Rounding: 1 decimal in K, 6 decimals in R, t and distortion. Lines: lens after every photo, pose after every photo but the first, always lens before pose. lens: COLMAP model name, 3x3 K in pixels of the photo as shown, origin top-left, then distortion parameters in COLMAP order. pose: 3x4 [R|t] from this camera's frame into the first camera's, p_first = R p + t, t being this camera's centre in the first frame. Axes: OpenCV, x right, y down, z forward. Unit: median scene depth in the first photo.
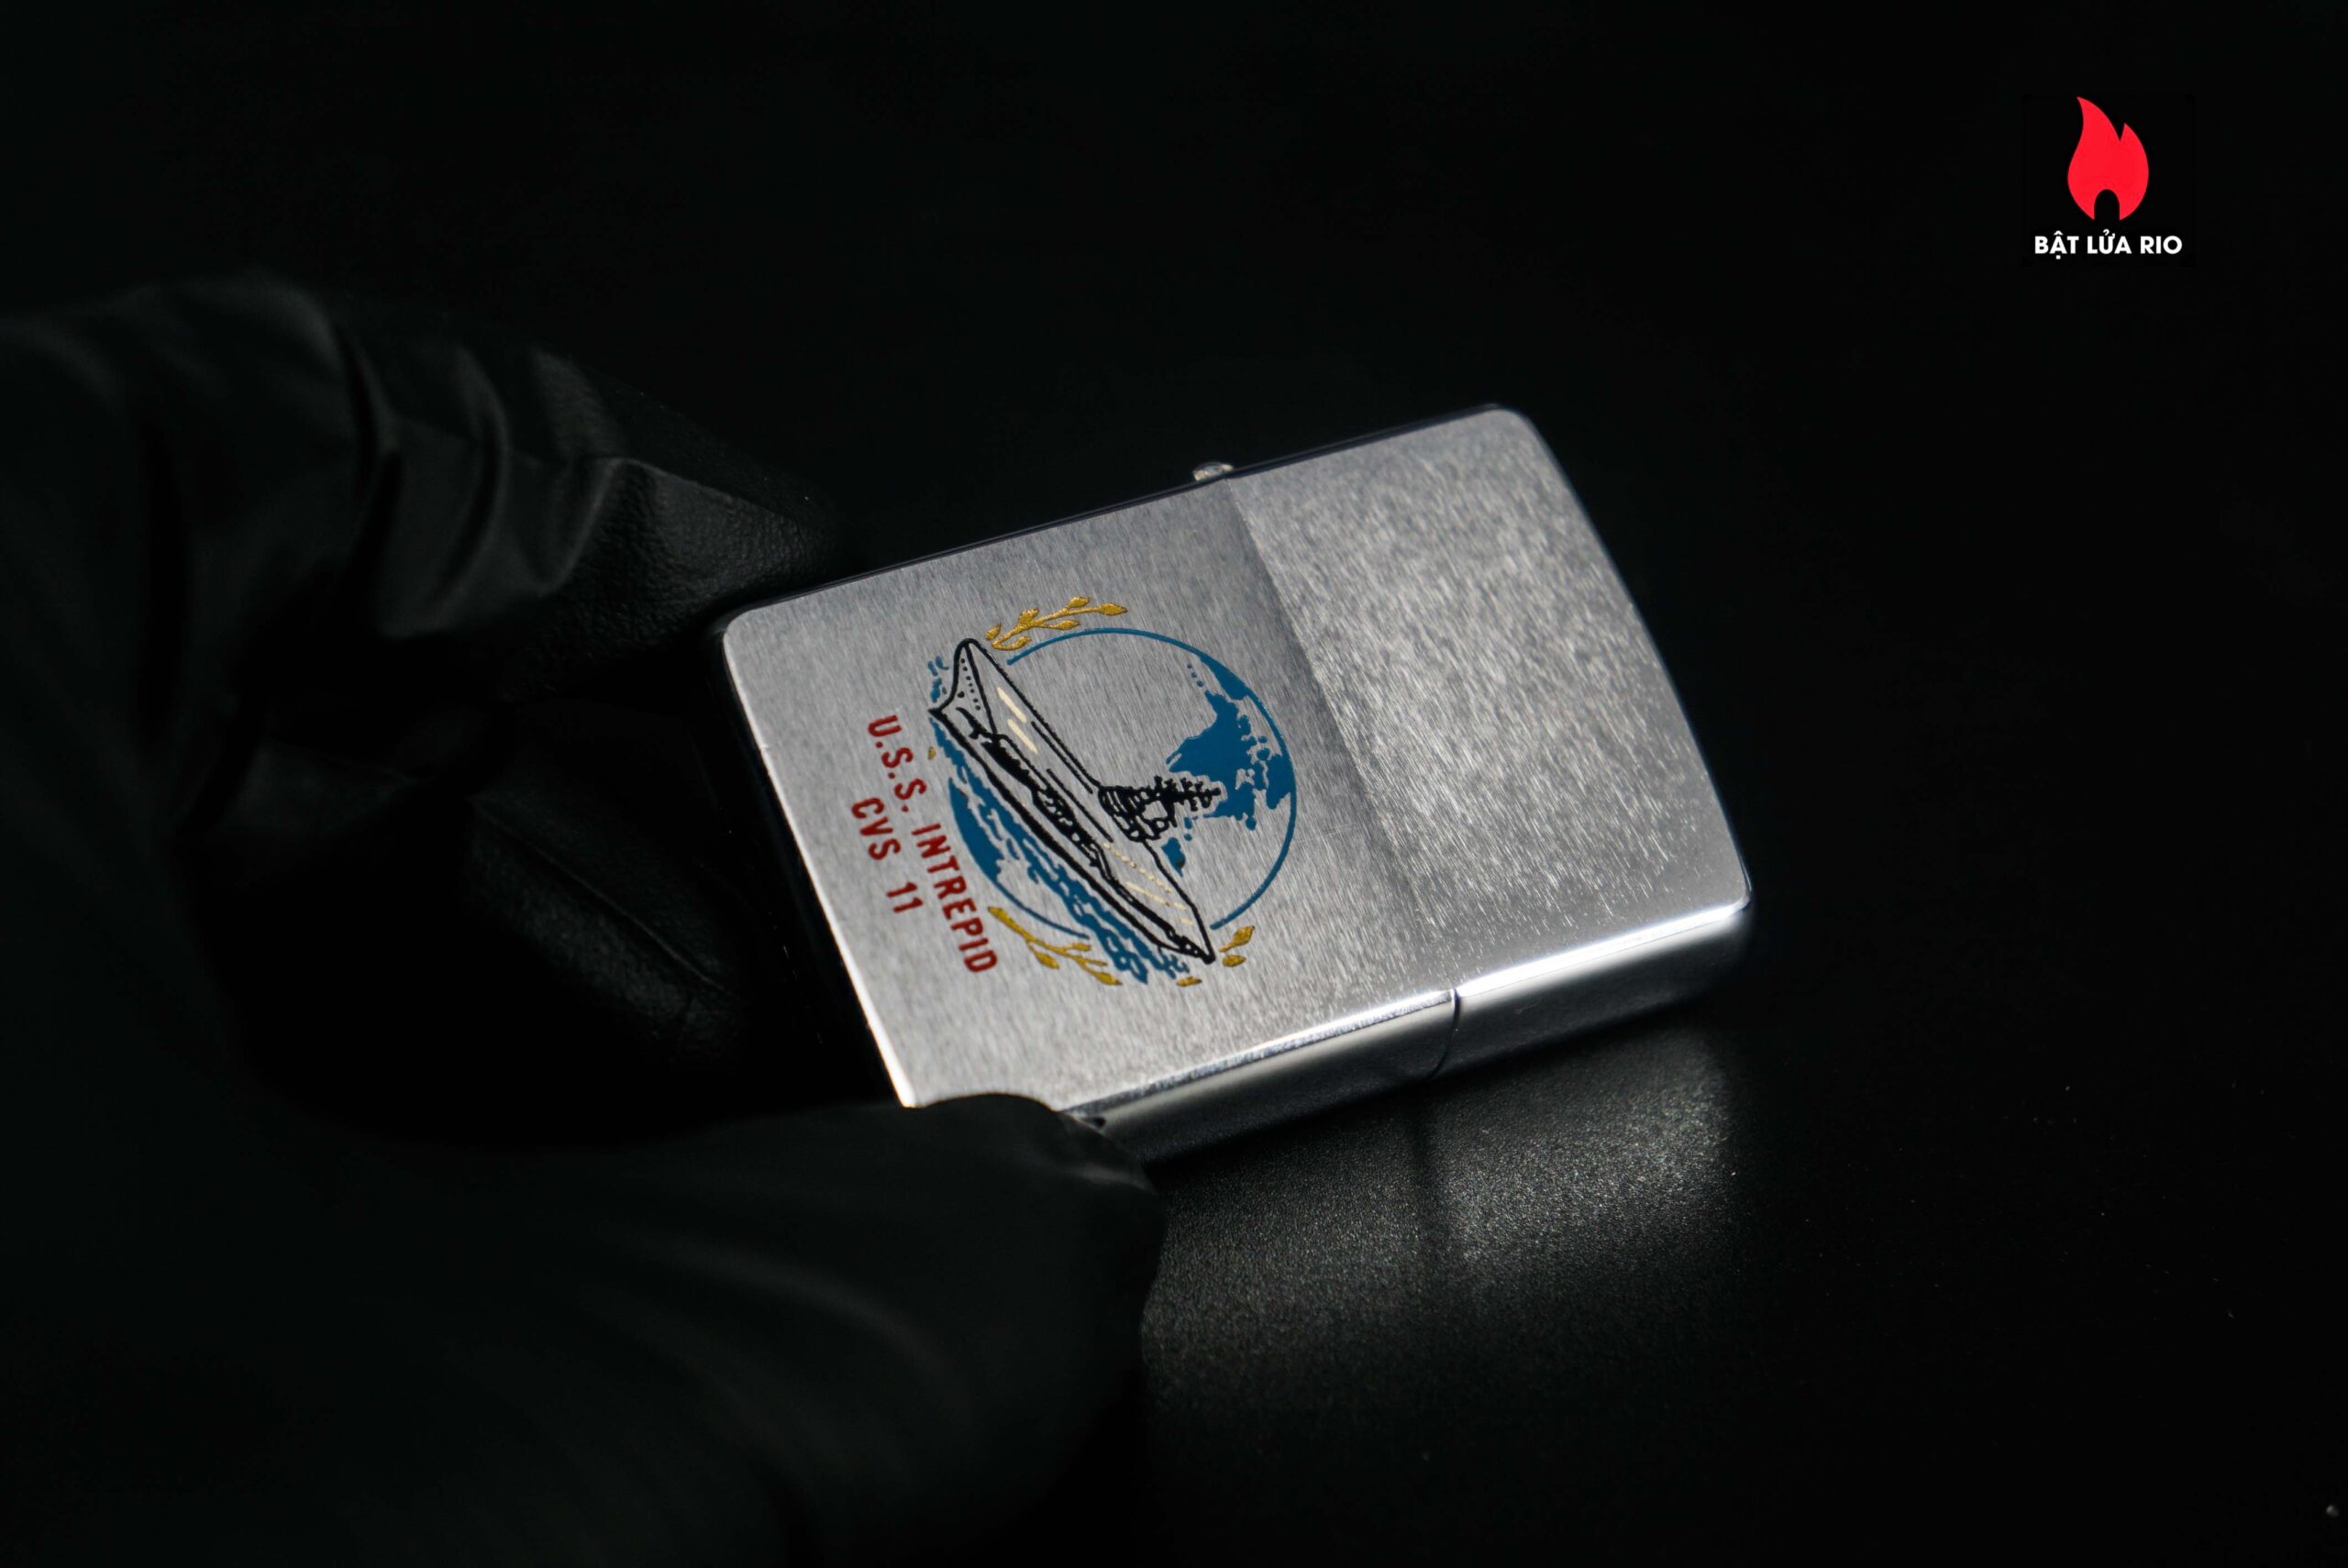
lens RADIAL K [[5161.4, 0, 1171.0], [0, 5161.4, 785.3], [0, 0, 1]] dist [0.241560, 0.000000]
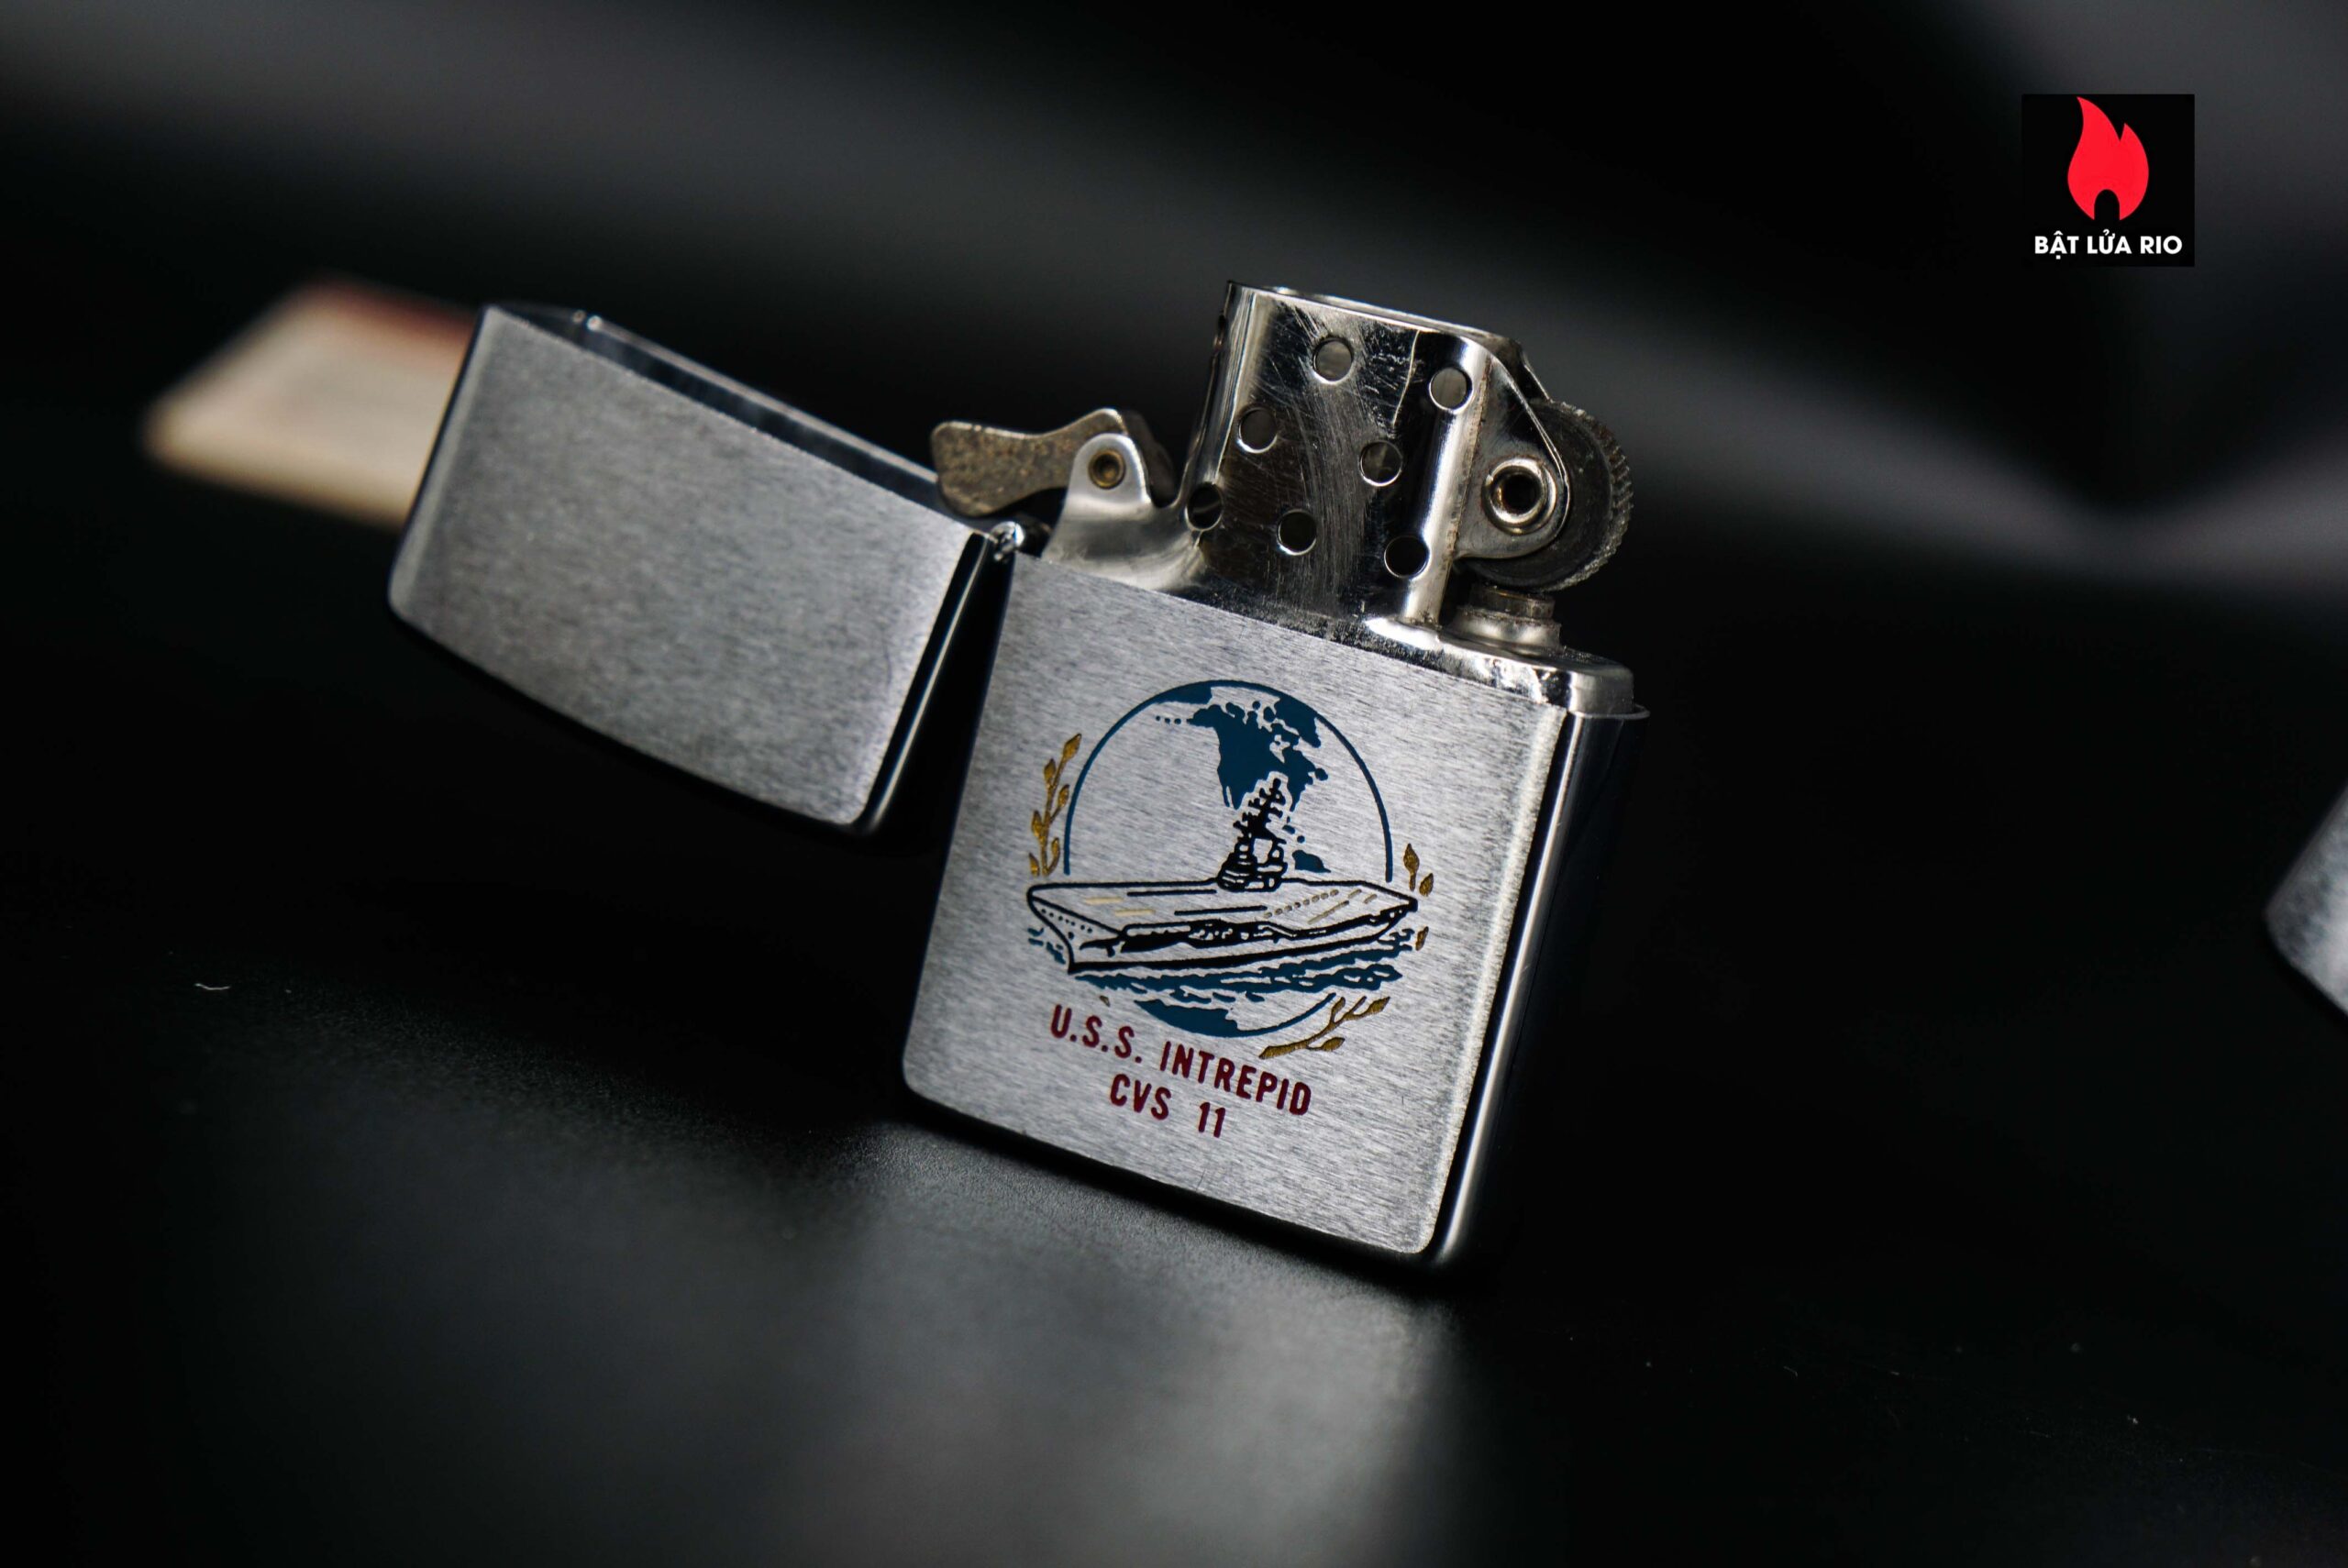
lens RADIAL K [[5161.4, 0, 1180.4], [0, 5161.4, 796.1], [0, 0, 1]] dist [0.241560, 0.000000]
pose [[0.464389, -0.770984, -0.435805, 0.427797], [0.877794, 0.466016, 0.110936, -0.123005], [0.117562, -0.434065, 0.893178, 0.123533]]
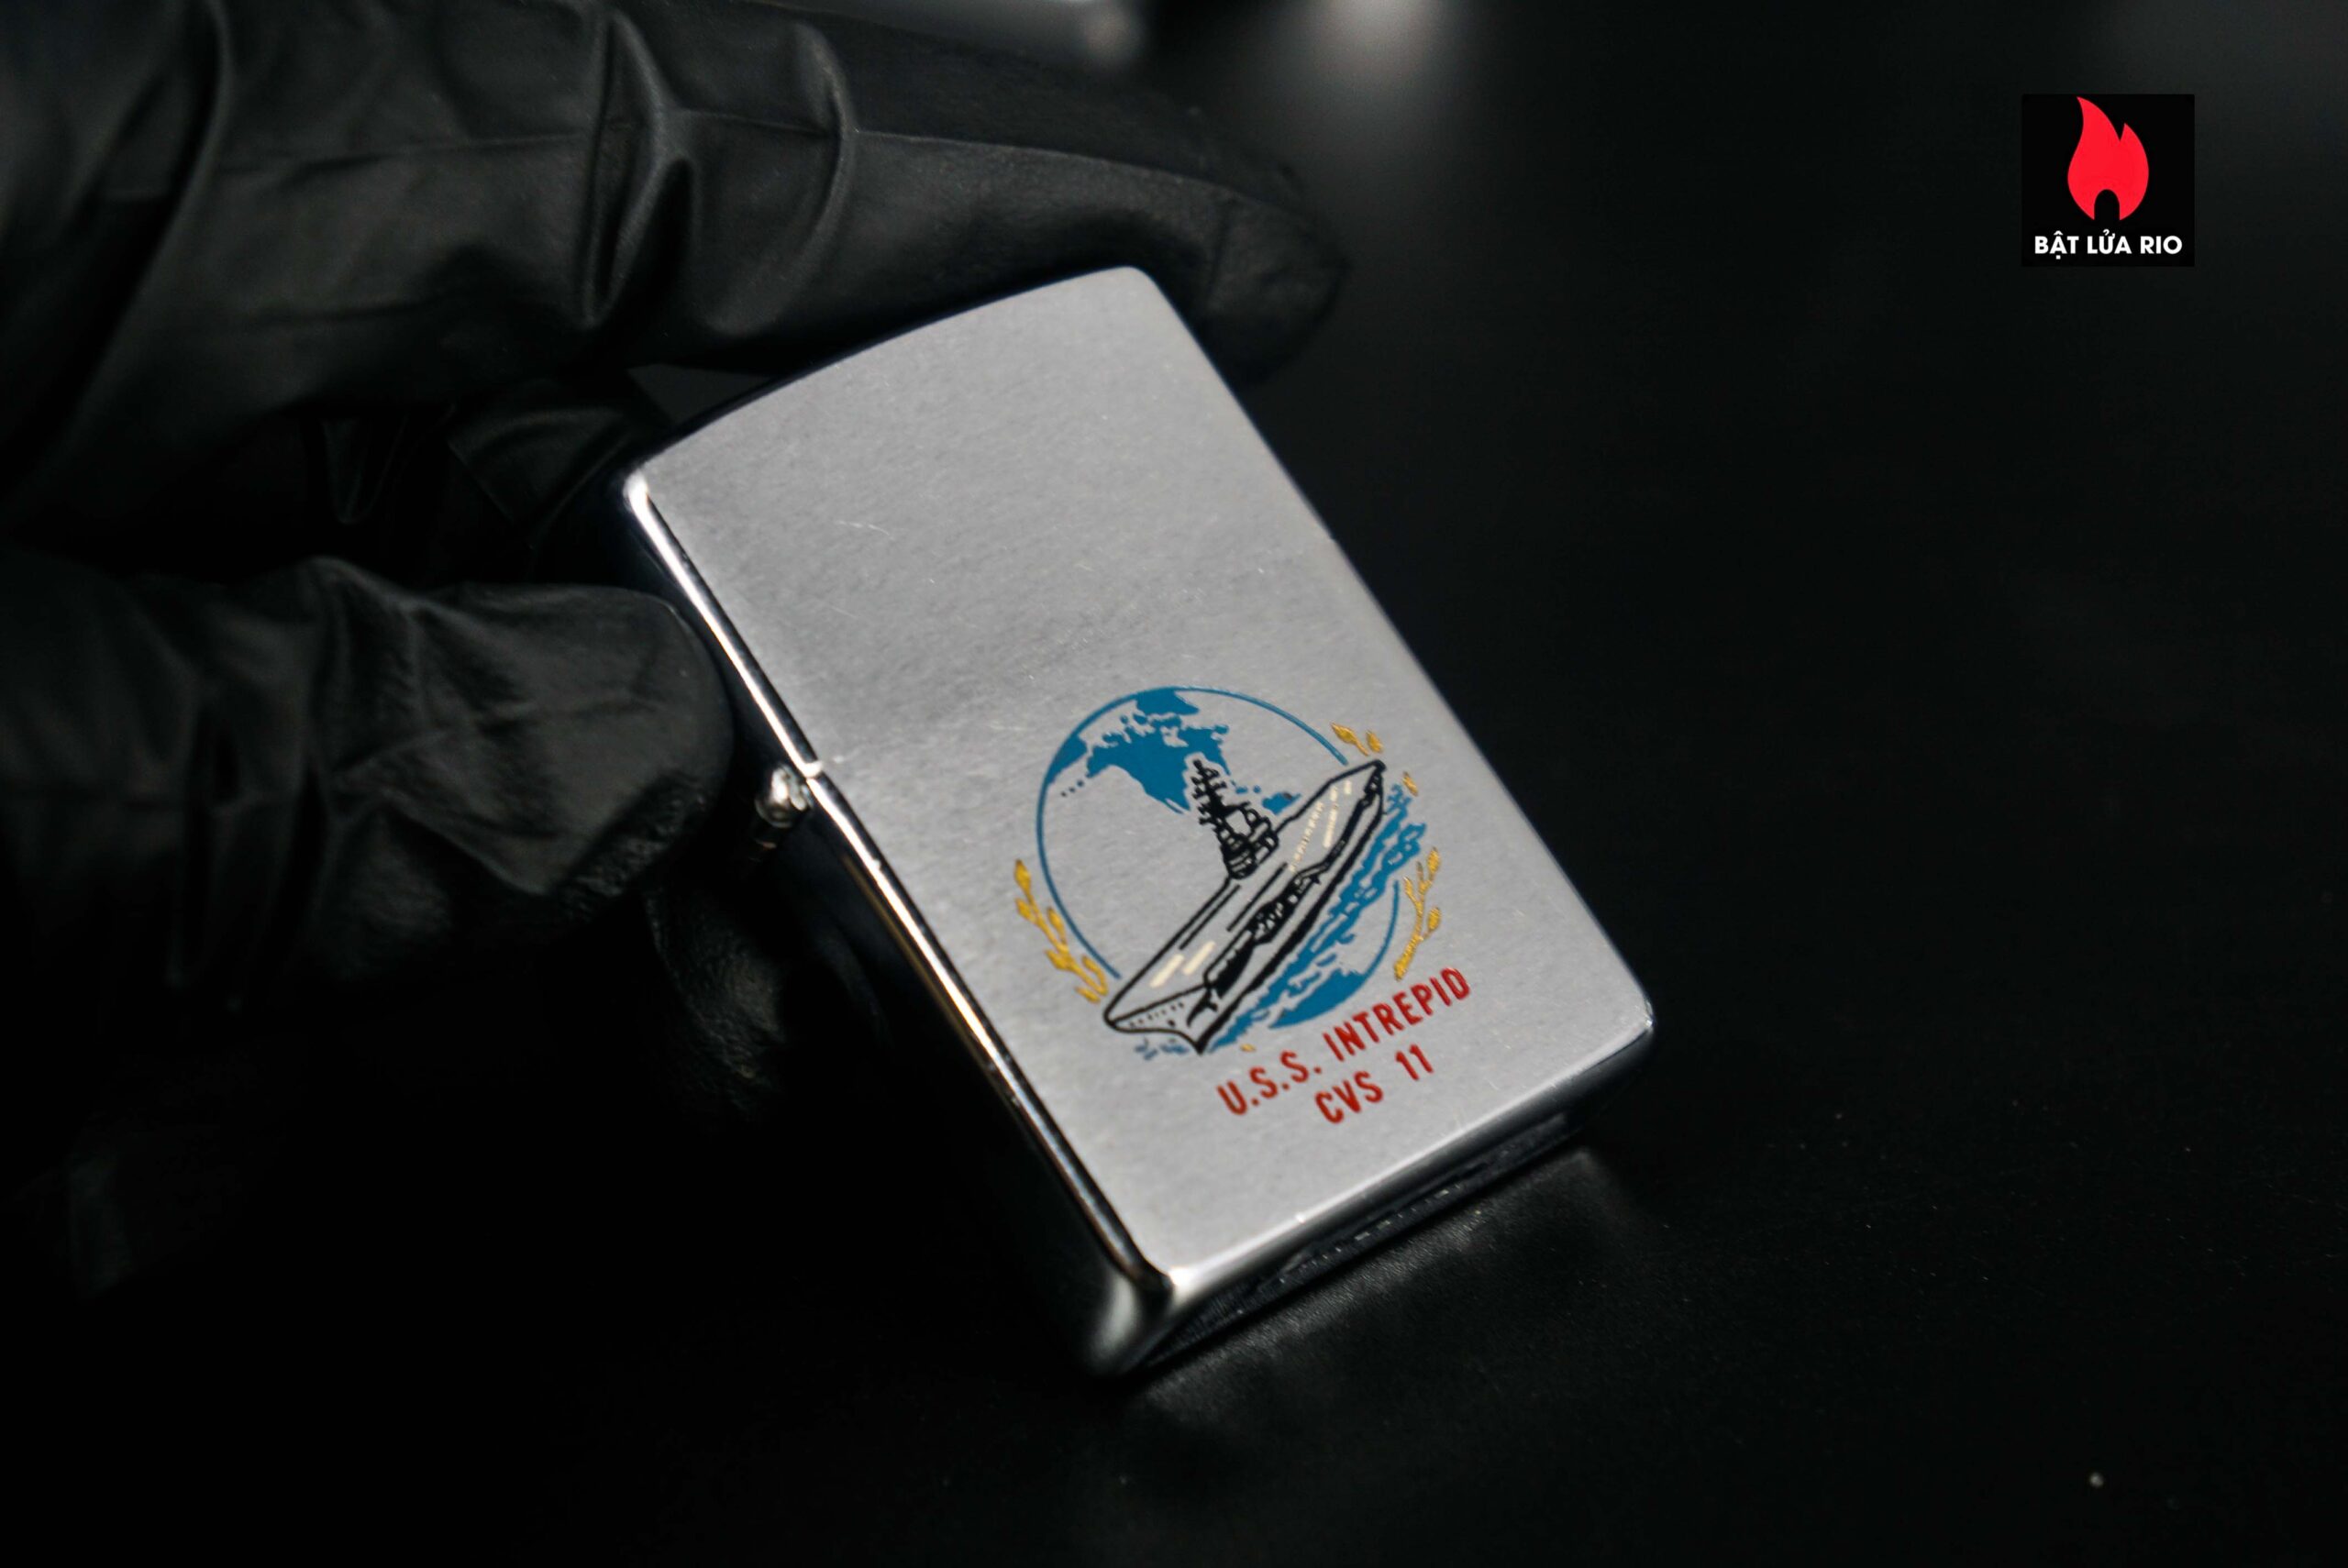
lens RADIAL K [[5161.4, 0, 1168.3], [0, 5161.4, 775.7], [0, 0, 1]] dist [0.241560, 0.000000]
pose [[-0.147152, -0.952978, 0.264915, -0.237955], [0.652296, 0.107837, 0.750254, -0.697378], [-0.743543, 0.283204, 0.605755, 0.450009]]
